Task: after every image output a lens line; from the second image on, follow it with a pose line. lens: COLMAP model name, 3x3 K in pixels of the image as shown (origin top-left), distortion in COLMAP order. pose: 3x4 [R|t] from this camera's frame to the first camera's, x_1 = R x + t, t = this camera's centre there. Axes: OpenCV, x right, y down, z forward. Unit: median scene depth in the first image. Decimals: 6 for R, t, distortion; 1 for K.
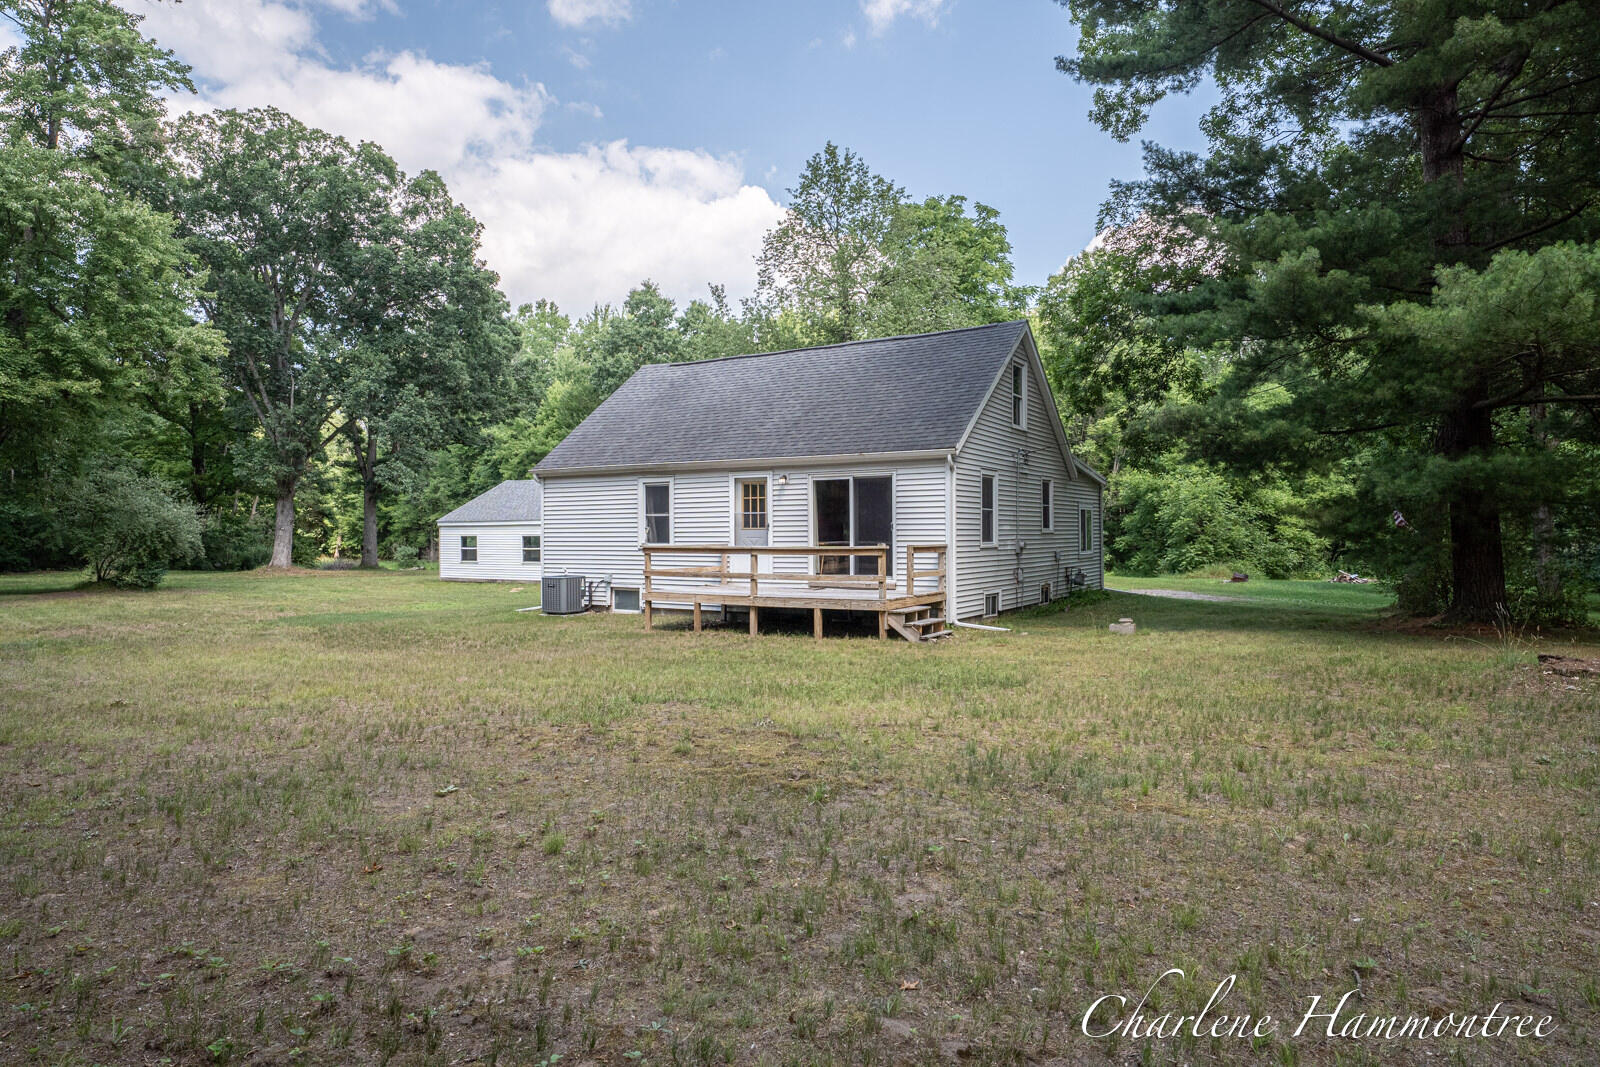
lens RADIAL K [[982.8, 0, 802.8], [0, 982.8, 491.9], [0, 0, 1]] dist [0.008135, 0.002073]
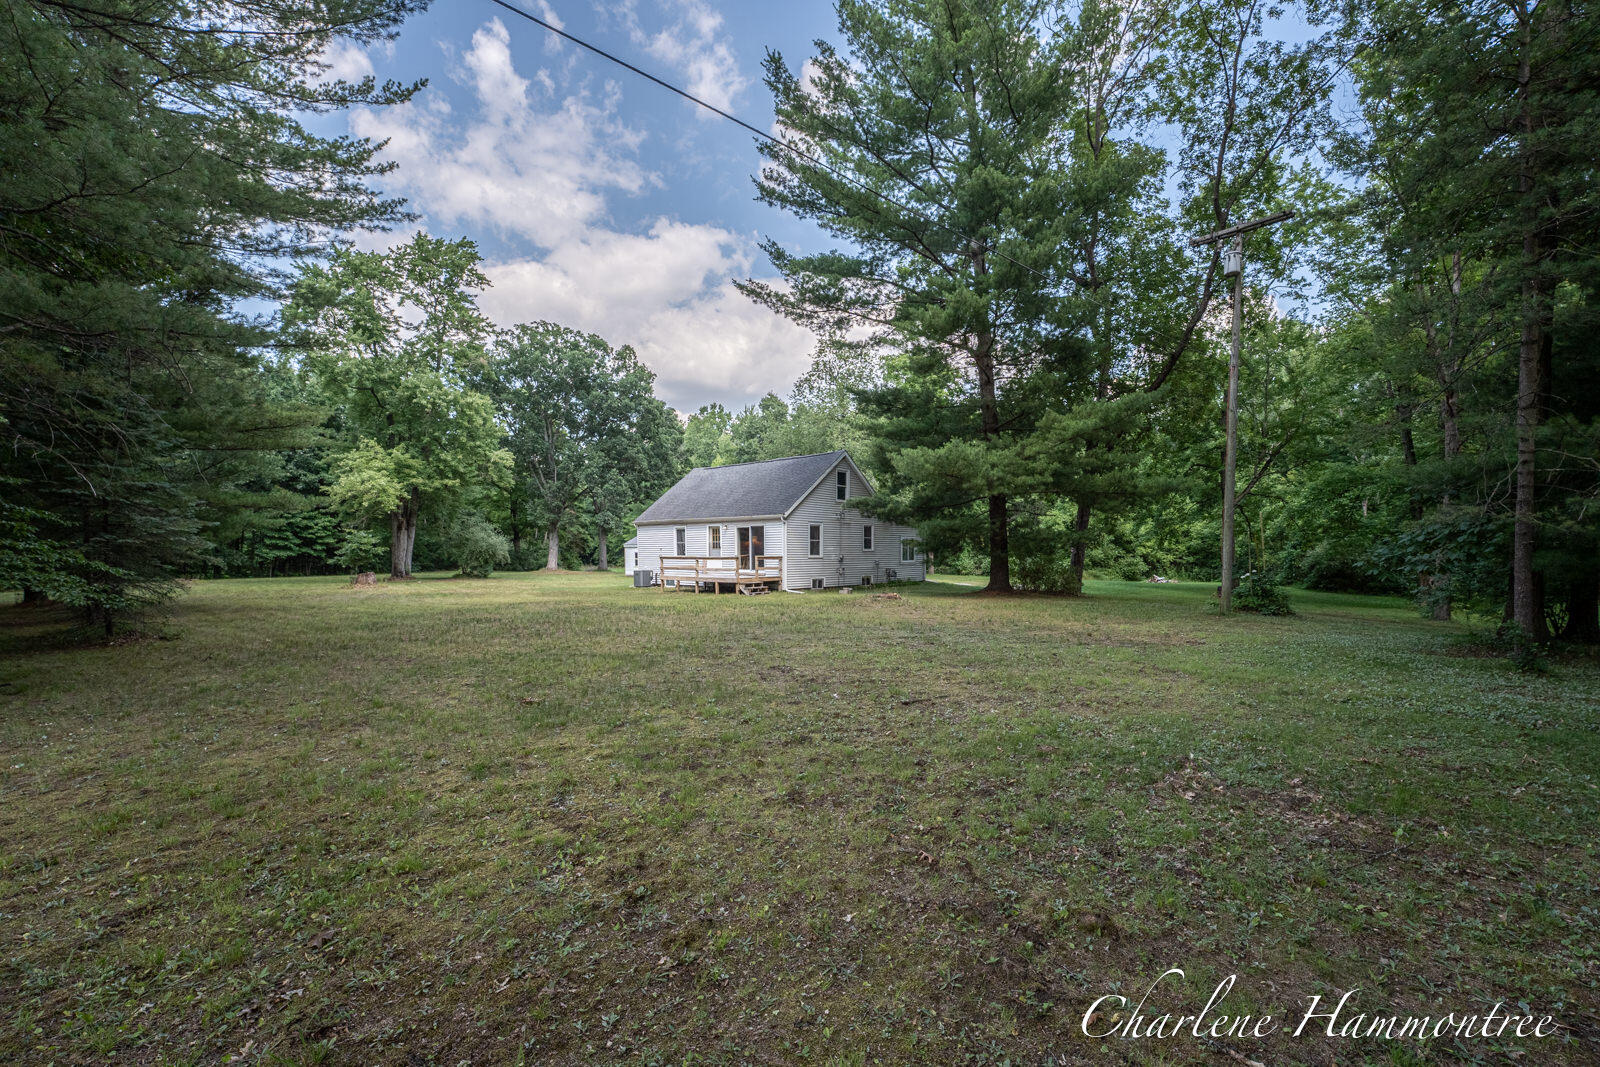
lens RADIAL K [[734.6, 0, 806.1], [0, 734.6, 550.4], [0, 0, 1]] dist [-0.026958, 0.001996]
pose [[0.981551, 0.001859, -0.191189, 0.322794], [0.005772, 0.999209, 0.039346, -0.016159], [0.191111, -0.039724, 0.980764, -0.407717]]
